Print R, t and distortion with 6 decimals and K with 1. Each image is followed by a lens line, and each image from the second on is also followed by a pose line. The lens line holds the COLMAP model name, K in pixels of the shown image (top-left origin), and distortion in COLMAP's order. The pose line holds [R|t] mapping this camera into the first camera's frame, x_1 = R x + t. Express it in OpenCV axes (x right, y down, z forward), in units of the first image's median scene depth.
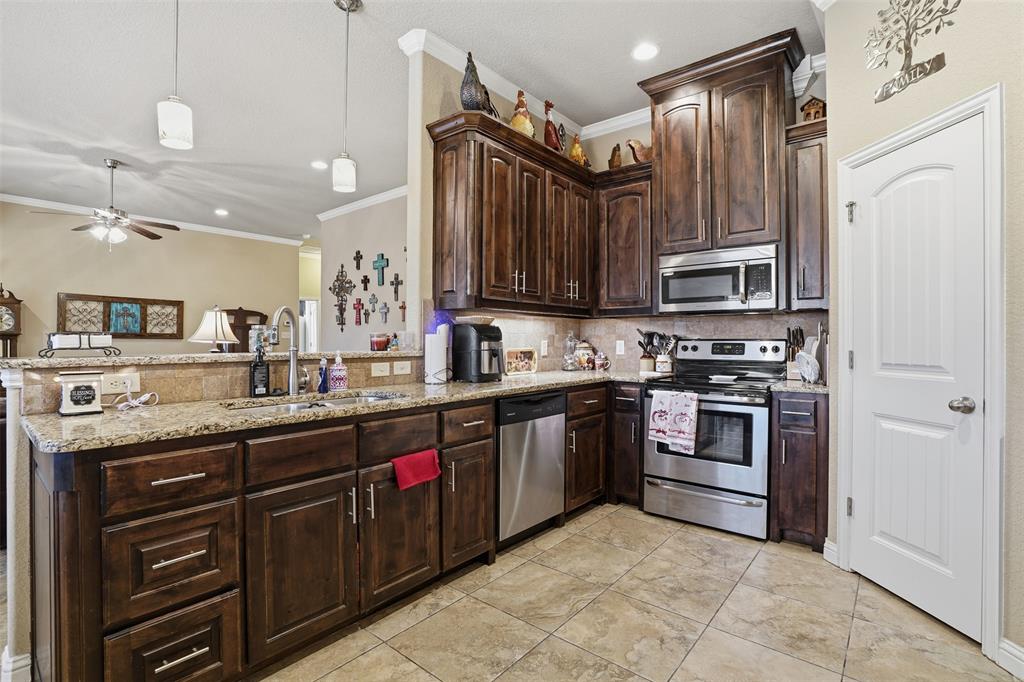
lens RADIAL K [[483.8, 0, 502.7], [0, 483.8, 340.6], [0, 0, 1]] dist [-0.059730, 0.025964]
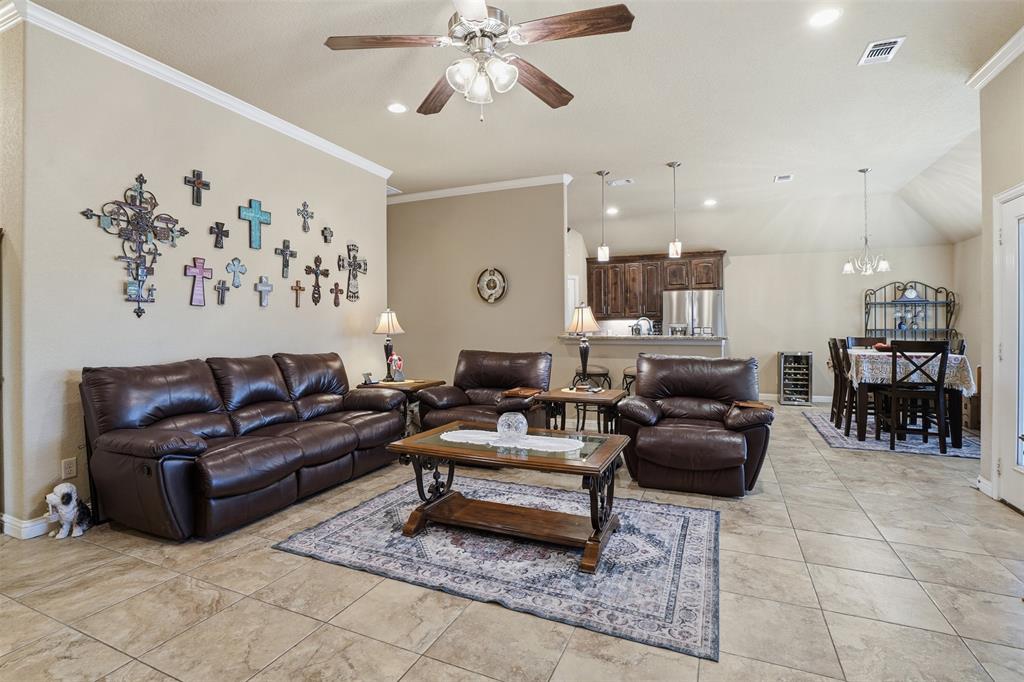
lens RADIAL K [[495.6, 0, 508.2], [0, 495.6, 327.3], [0, 0, 1]] dist [-0.064659, 0.030763]
pose [[-0.286910, 0.002725, 0.957954, -1.954708], [0.005429, 0.999985, -0.001218, -0.011434], [-0.957942, 0.004852, -0.286921, 1.716198]]
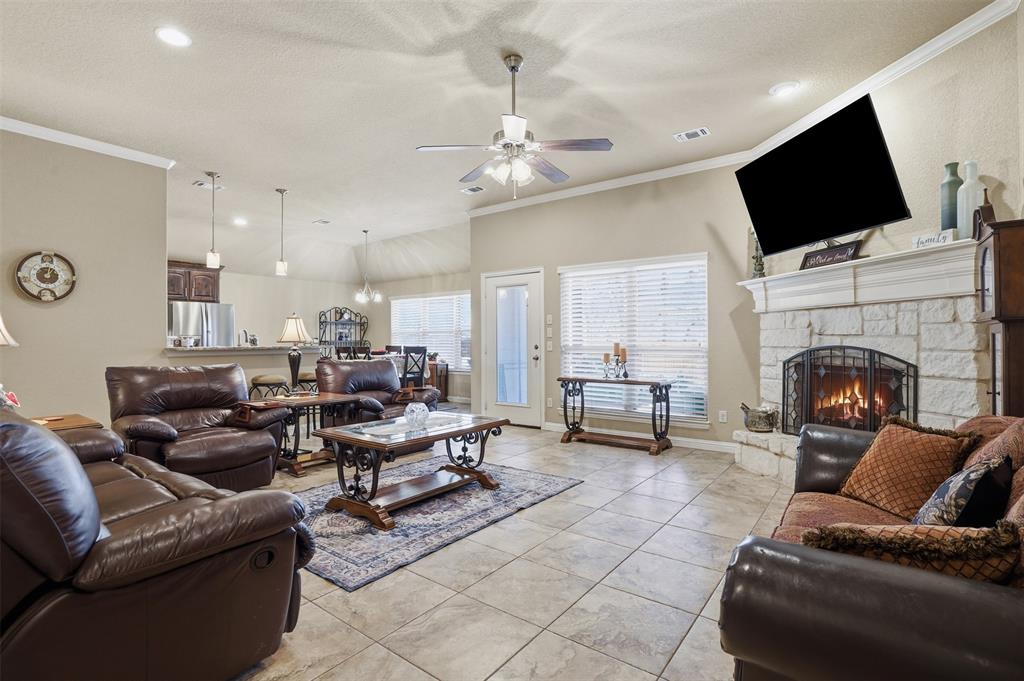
lens RADIAL K [[483.8, 0, 502.7], [0, 483.8, 340.1], [0, 0, 1]] dist [-0.059730, 0.025964]
pose [[-0.998744, 0.007408, -0.049544, -1.220625], [0.007296, 0.999970, 0.002452, 0.000024], [0.049560, 0.002087, -0.998769, 2.572559]]
